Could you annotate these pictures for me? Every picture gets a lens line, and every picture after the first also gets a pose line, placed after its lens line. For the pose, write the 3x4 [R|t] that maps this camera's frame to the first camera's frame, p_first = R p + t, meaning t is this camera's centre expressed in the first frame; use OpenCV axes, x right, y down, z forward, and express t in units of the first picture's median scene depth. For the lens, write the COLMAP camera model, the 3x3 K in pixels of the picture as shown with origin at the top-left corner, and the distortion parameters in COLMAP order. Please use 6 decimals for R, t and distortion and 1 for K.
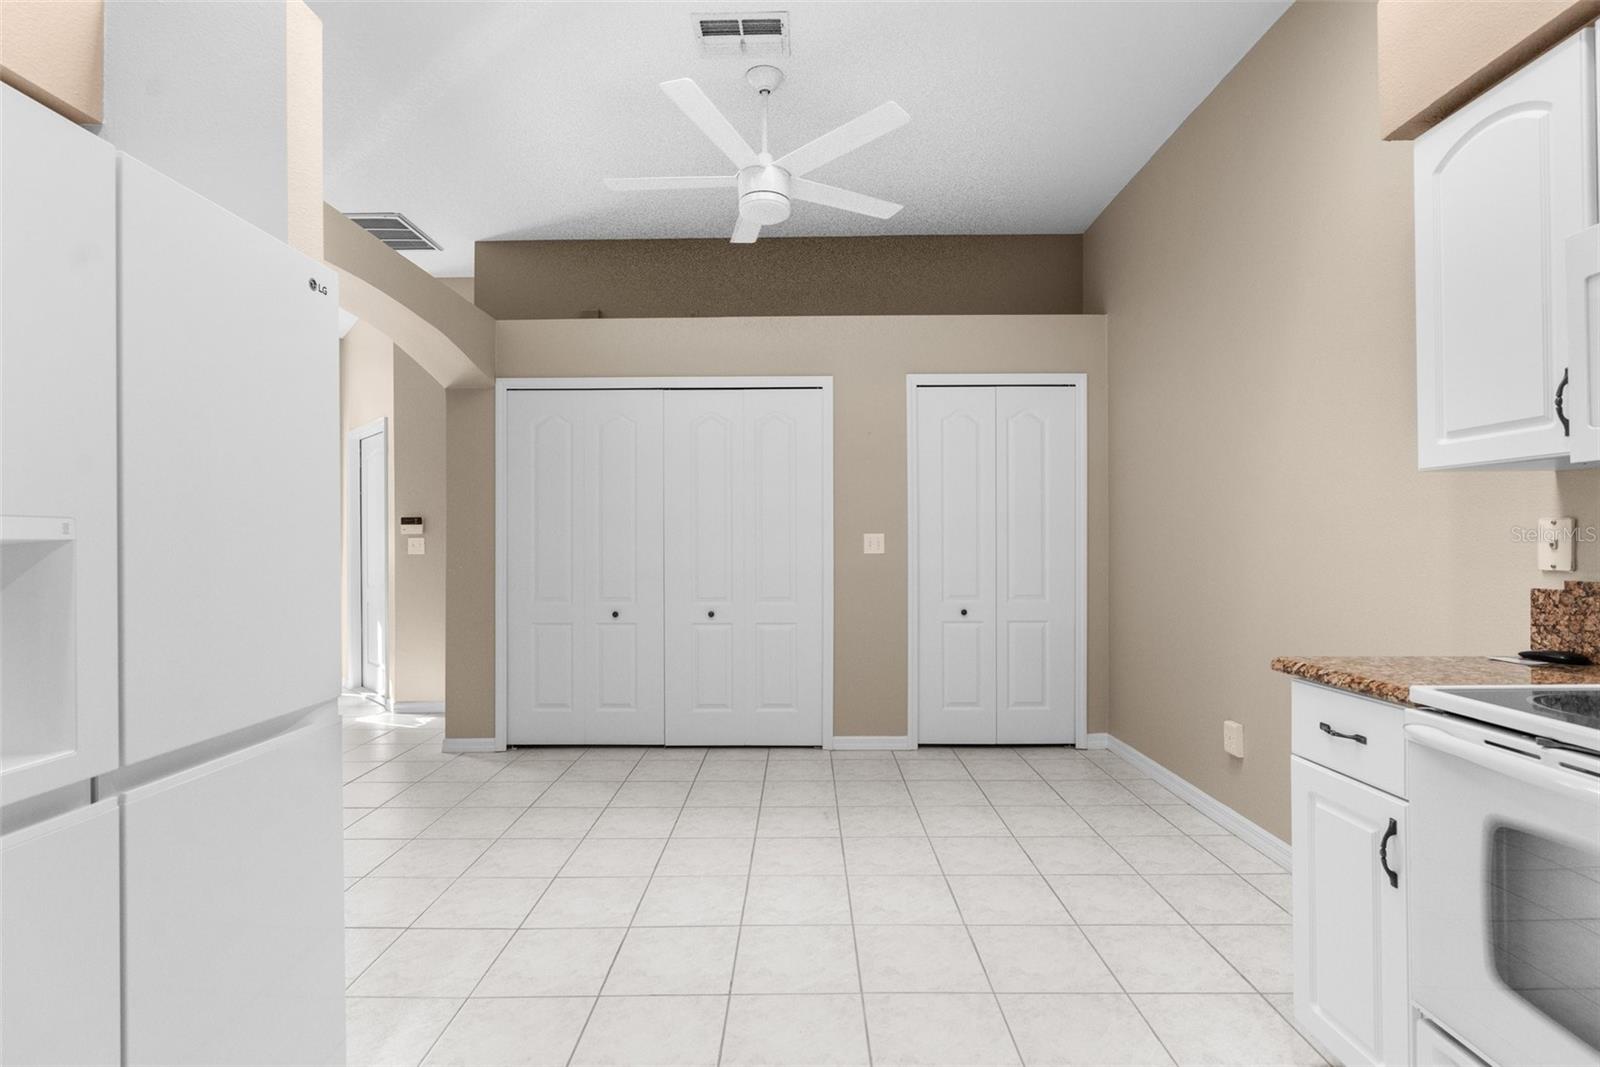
lens RADIAL K [[731.9, 0, 799.6], [0, 731.9, 539.4], [0, 0, 1]] dist [-0.016231, 0.007250]
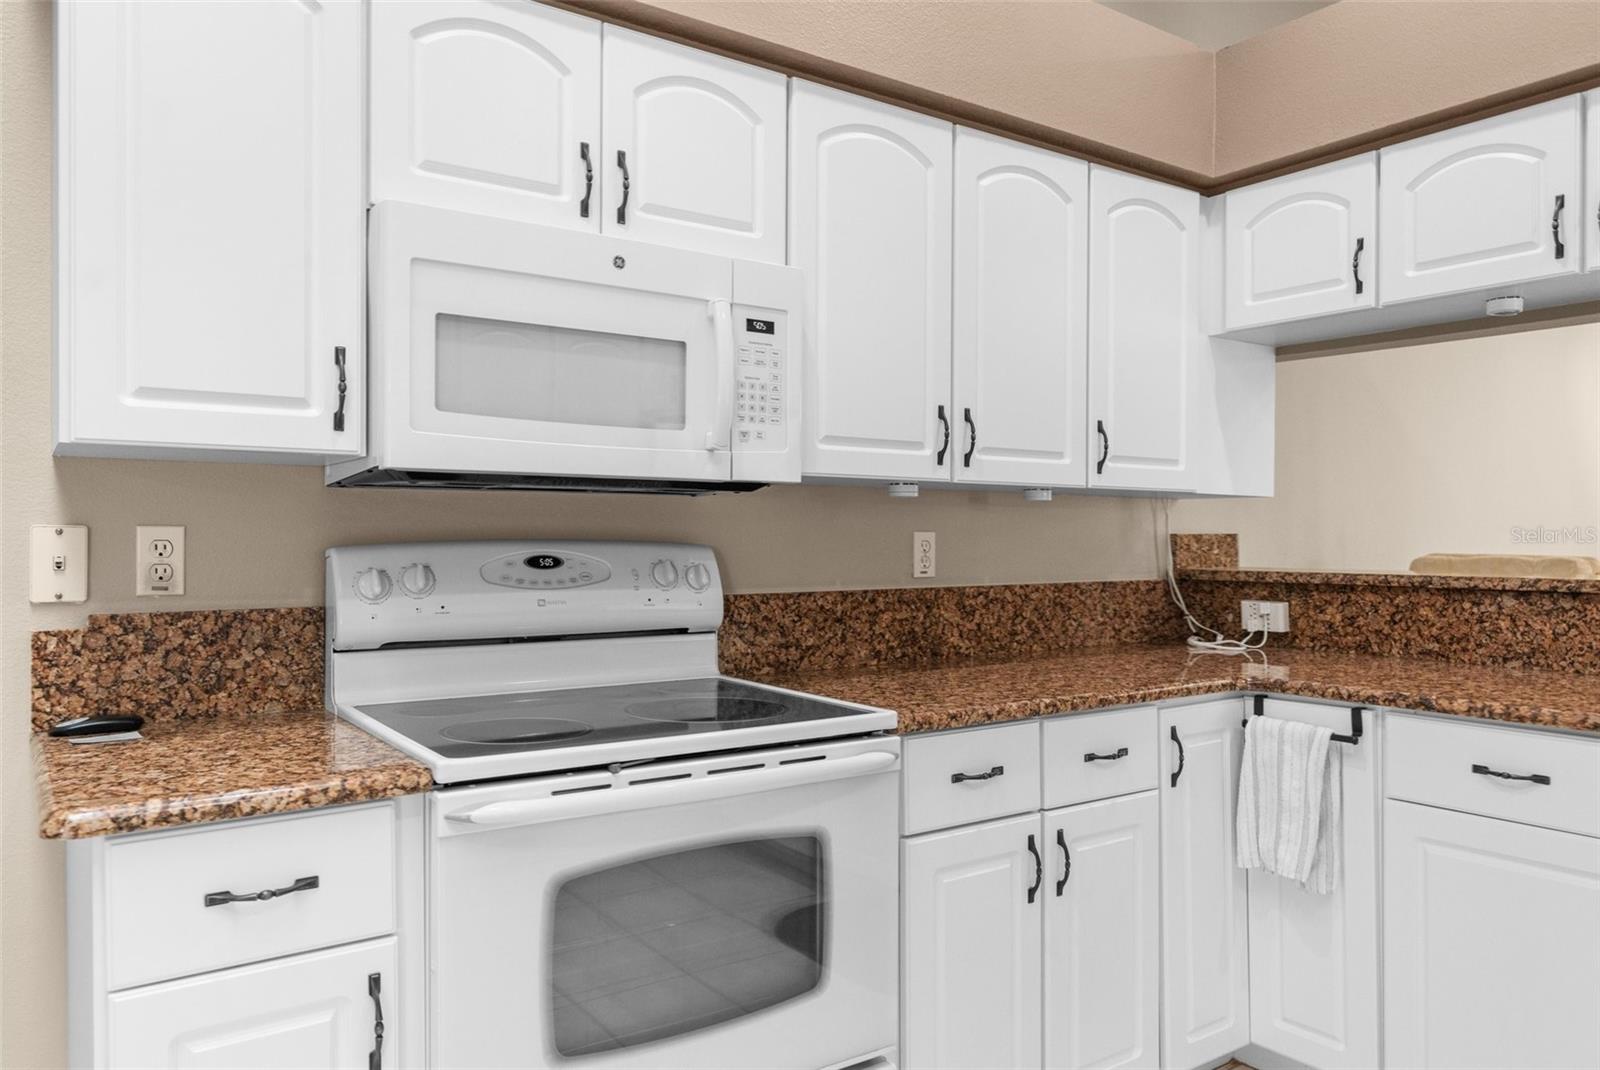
lens RADIAL K [[1125.4, 0, 773.0], [0, 1125.4, 540.6], [0, 0, 1]] dist [-0.003231, 0.011727]
pose [[-0.560870, 0.001675, 0.827902, -0.212885], [-0.002103, 0.999992, -0.003448, -0.012651], [-0.827901, -0.003676, -0.560862, 1.050904]]
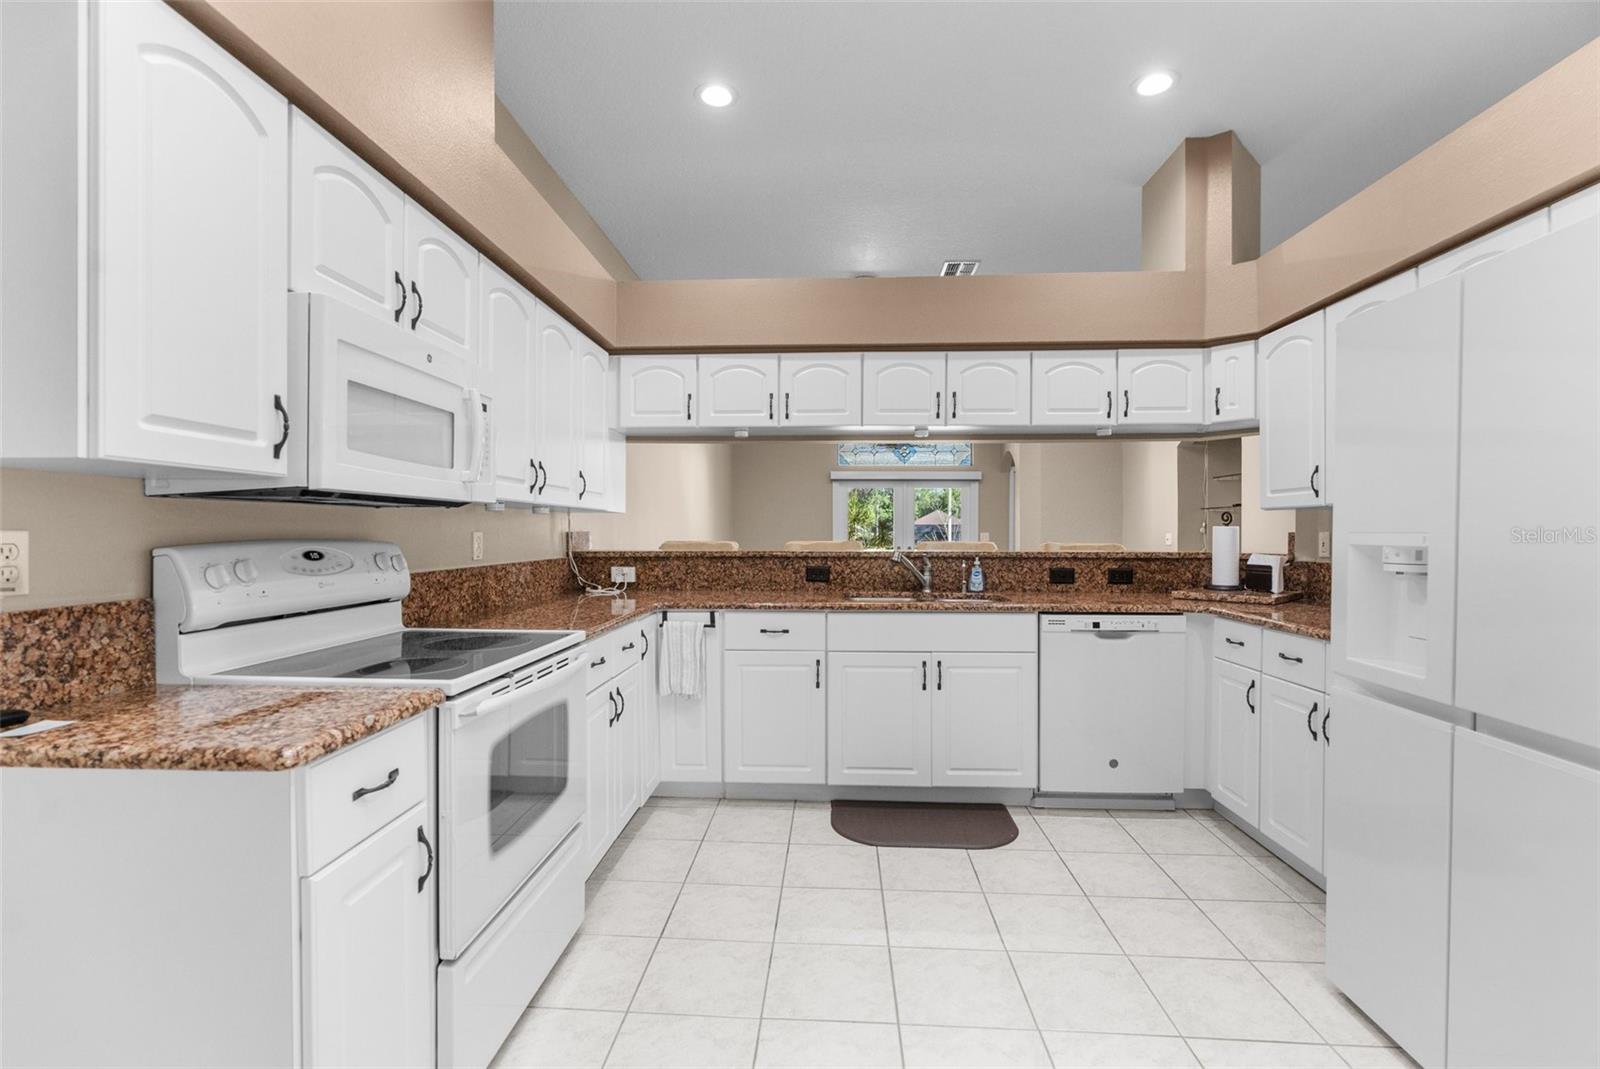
lens RADIAL K [[731.9, 0, 799.4], [0, 731.9, 535.4], [0, 0, 1]] dist [-0.016231, 0.007250]
pose [[-0.998551, 0.004787, 0.053607, 0.184373], [0.004872, 0.999987, 0.001460, -0.021406], [-0.053599, 0.001719, -0.998561, 1.642543]]
